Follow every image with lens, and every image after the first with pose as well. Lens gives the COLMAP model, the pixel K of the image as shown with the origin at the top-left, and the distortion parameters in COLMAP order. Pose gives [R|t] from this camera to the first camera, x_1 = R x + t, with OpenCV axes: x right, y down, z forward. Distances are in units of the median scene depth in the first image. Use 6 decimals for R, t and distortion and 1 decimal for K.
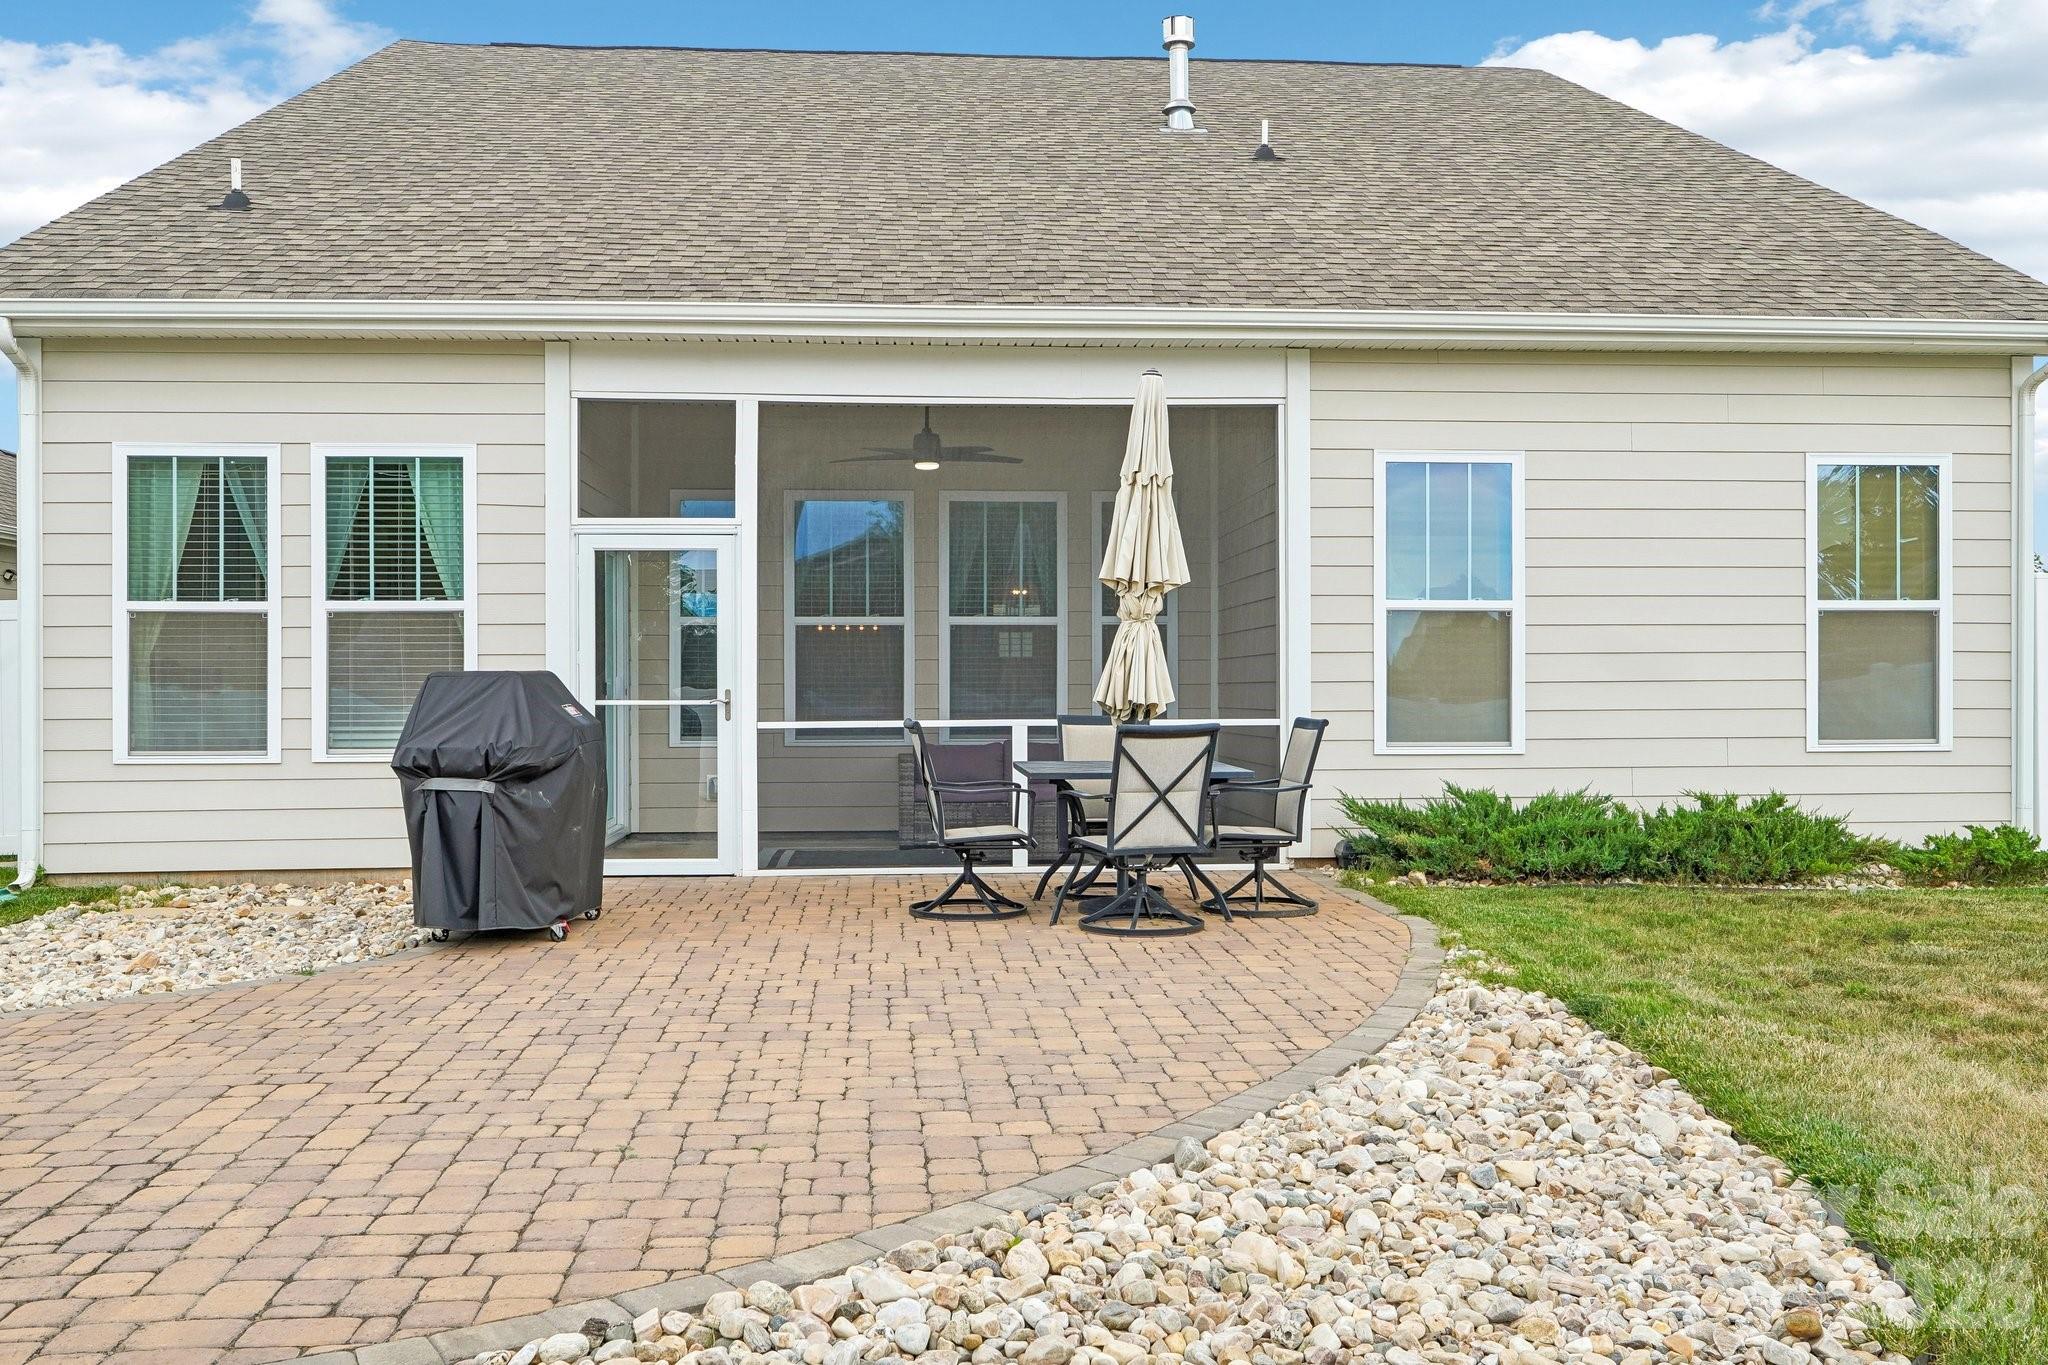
lens RADIAL K [[1788.6, 0, 1014.8], [0, 1788.6, 676.7], [0, 0, 1]] dist [0.007159, -0.003747]
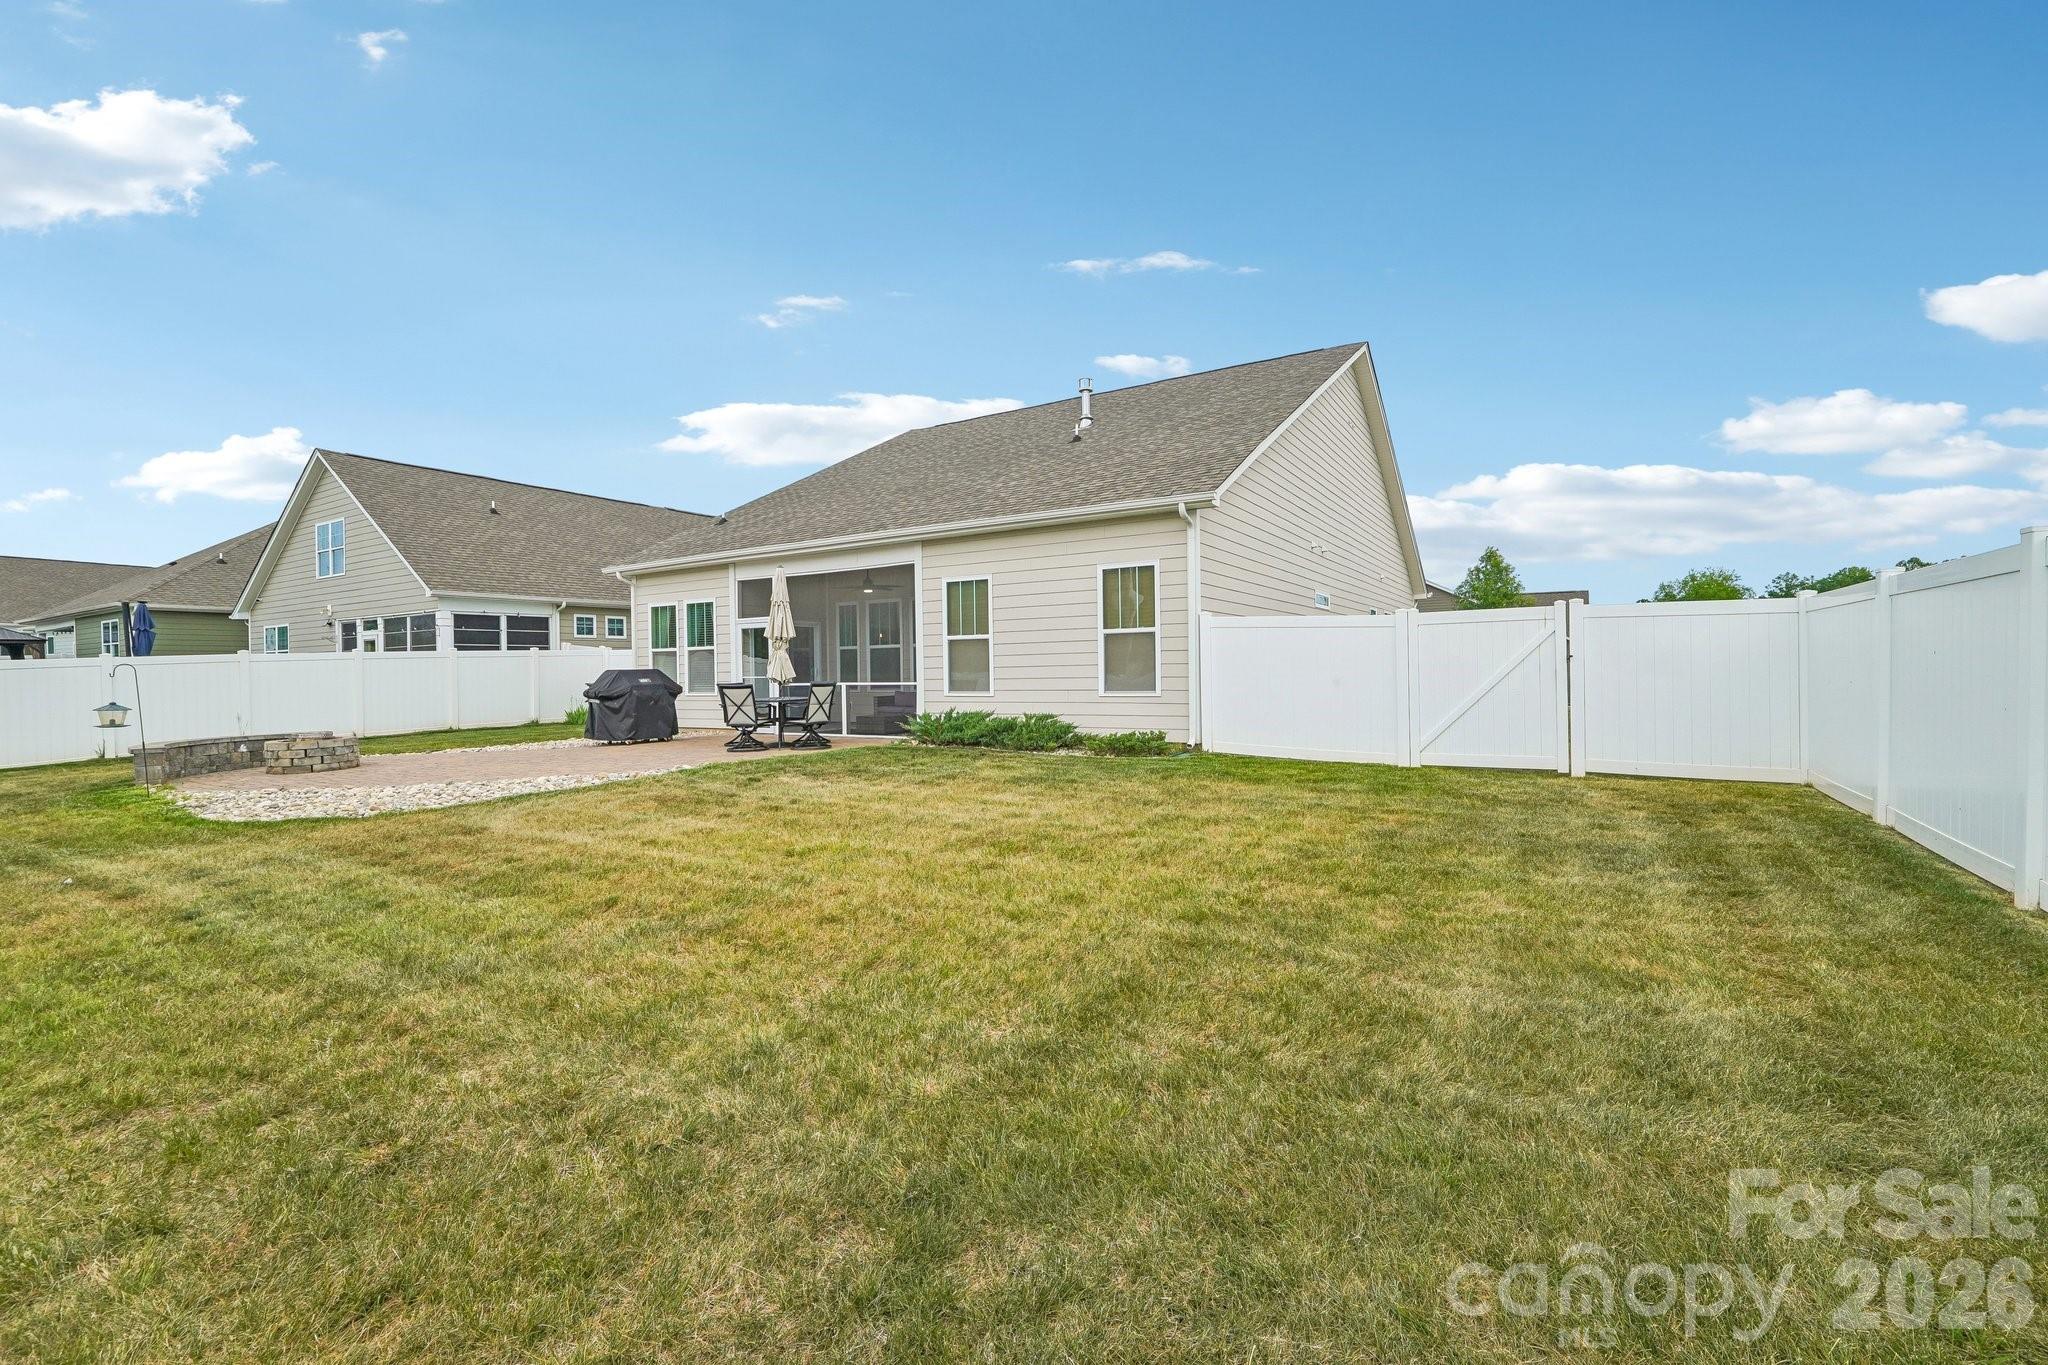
lens RADIAL K [[880.3, 0, 1017.5], [0, 880.3, 665.0], [0, 0, 1]] dist [-0.012866, 0.003226]
pose [[0.806084, -0.012813, -0.591662, 1.036204], [0.017090, 0.999853, 0.001631, -0.001197], [0.591554, -0.011426, 0.806185, 0.039609]]
